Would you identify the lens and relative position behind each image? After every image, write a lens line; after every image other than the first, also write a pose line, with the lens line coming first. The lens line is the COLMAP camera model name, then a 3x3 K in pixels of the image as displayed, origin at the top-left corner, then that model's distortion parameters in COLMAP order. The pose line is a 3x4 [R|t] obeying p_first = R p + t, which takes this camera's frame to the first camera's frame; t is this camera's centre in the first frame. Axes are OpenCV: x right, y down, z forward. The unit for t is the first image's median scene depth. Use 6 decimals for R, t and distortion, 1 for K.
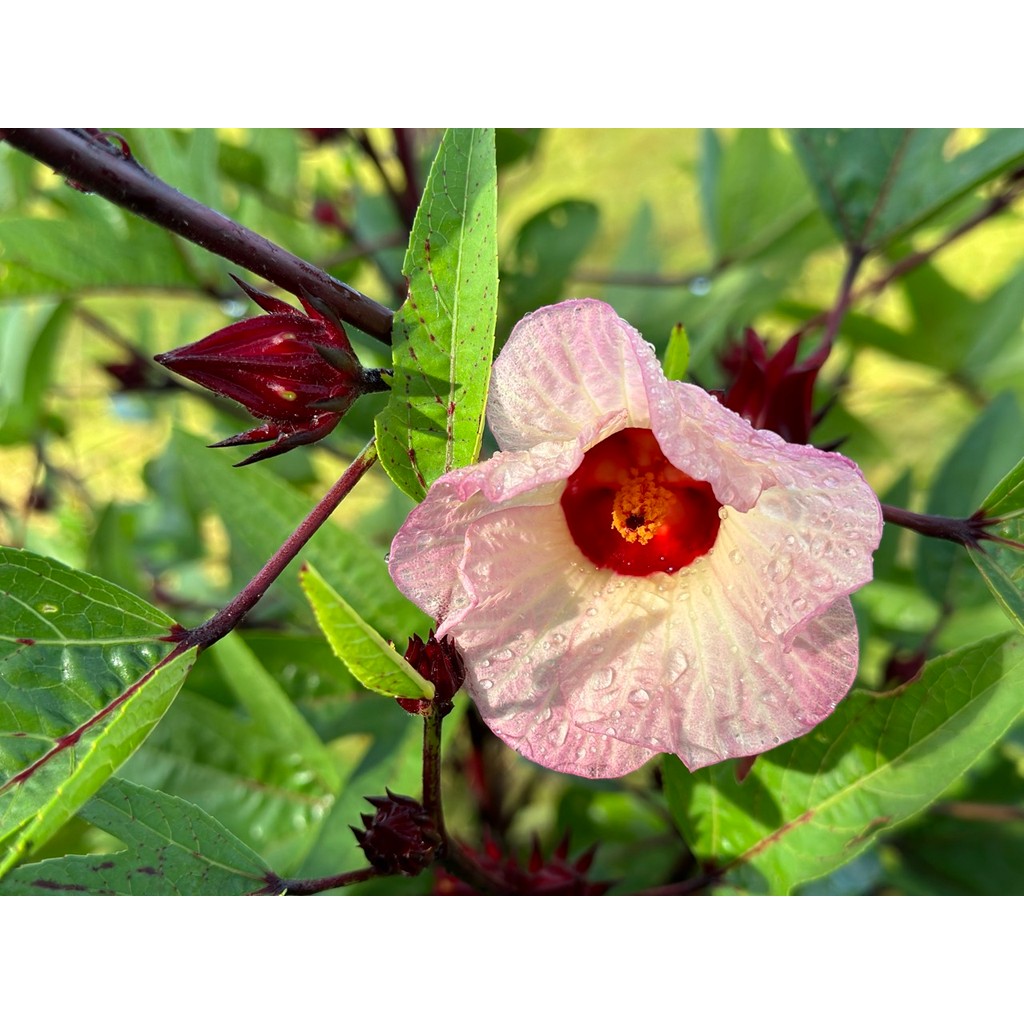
lens RADIAL K [[1499.0, 0, 512.0], [0, 1499.0, 512.0], [0, 0, 1]] dist [0.234586, -0.501708]
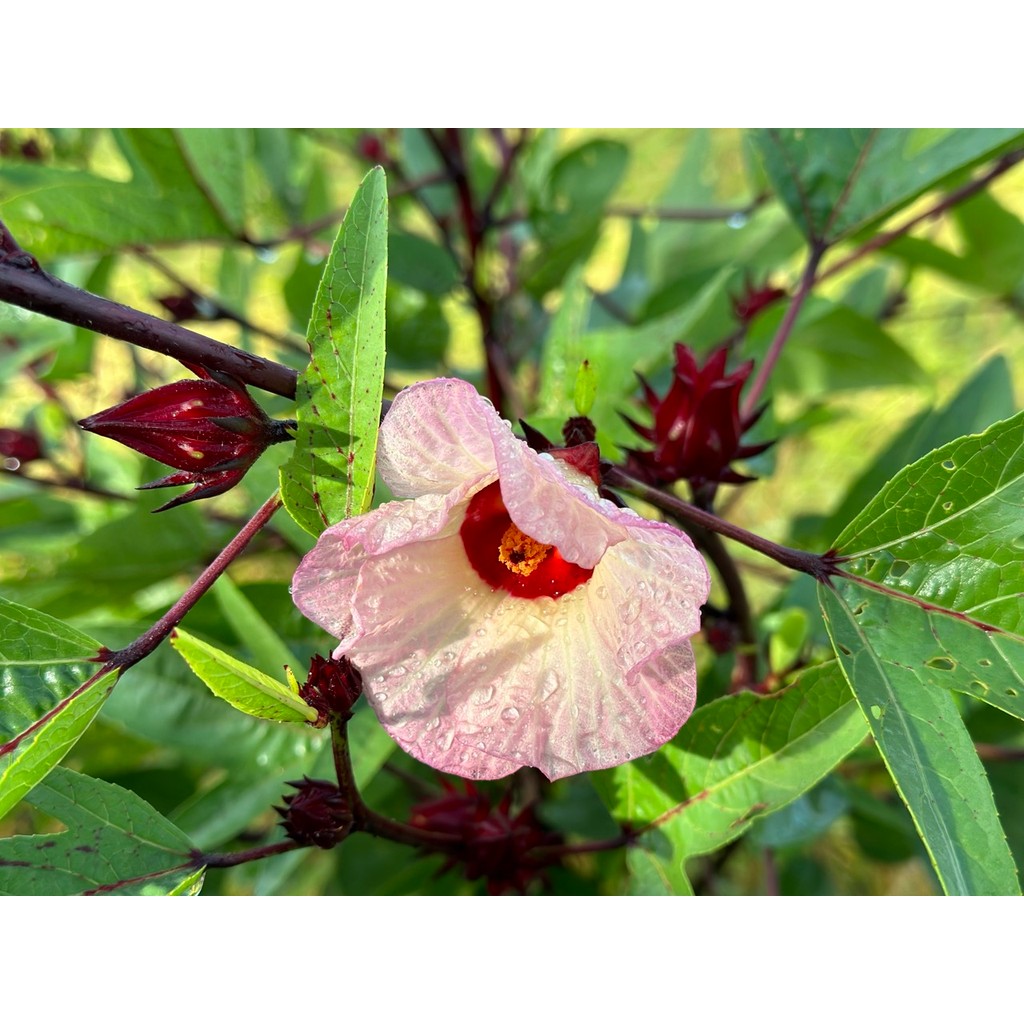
lens RADIAL K [[1499.0, 0, 512.0], [0, 1499.0, 512.0], [0, 0, 1]] dist [0.234586, -0.501708]
pose [[0.996135, 0.027193, -0.083518, 0.176496], [-0.018803, 0.994845, 0.099650, -0.143726], [0.085797, -0.097694, 0.991511, -0.117546]]
